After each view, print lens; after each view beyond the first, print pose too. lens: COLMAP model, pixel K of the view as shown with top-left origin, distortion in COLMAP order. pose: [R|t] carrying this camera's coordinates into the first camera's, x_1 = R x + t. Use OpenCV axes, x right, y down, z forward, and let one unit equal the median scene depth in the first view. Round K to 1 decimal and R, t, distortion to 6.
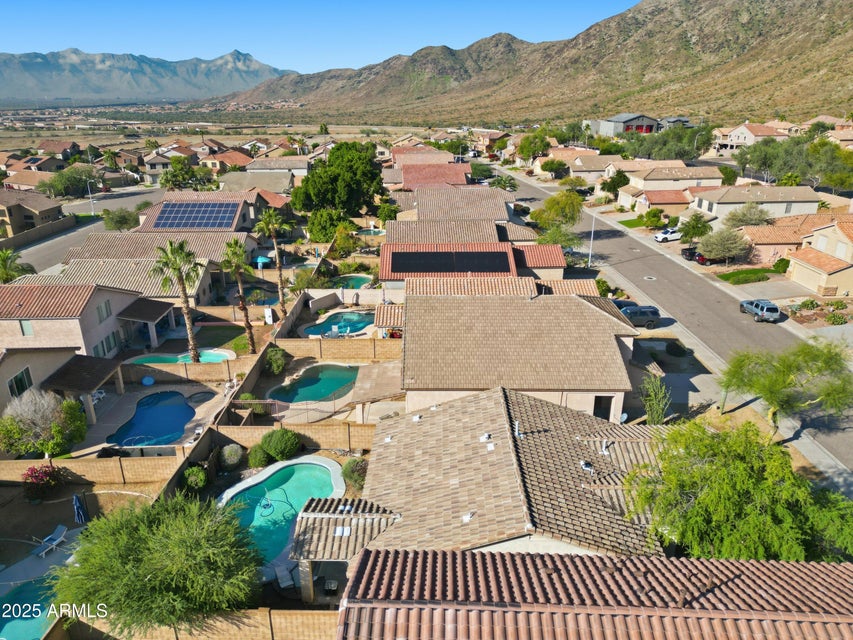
lens RADIAL K [[586.8, 0, 428.0], [0, 586.8, 322.4], [0, 0, 1]] dist [0.040400, -0.009268]
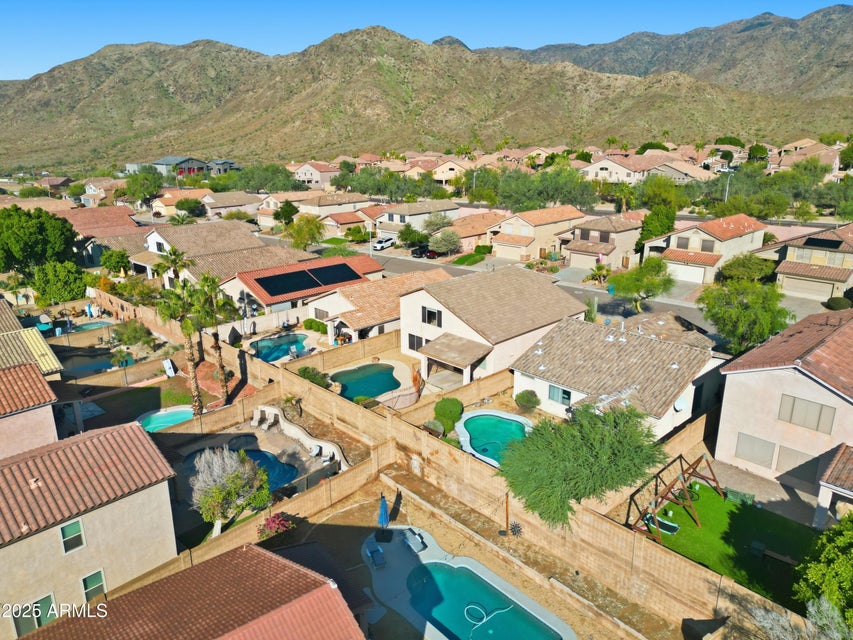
lens RADIAL K [[595.4, 0, 427.8], [0, 595.4, 320.0], [0, 0, 1]] dist [0.012028, 0.002816]
pose [[0.721607, -0.204464, 0.661420, -0.508146], [0.253456, 0.967087, 0.022435, -0.000936], [-0.644238, 0.151451, 0.749680, 0.061145]]
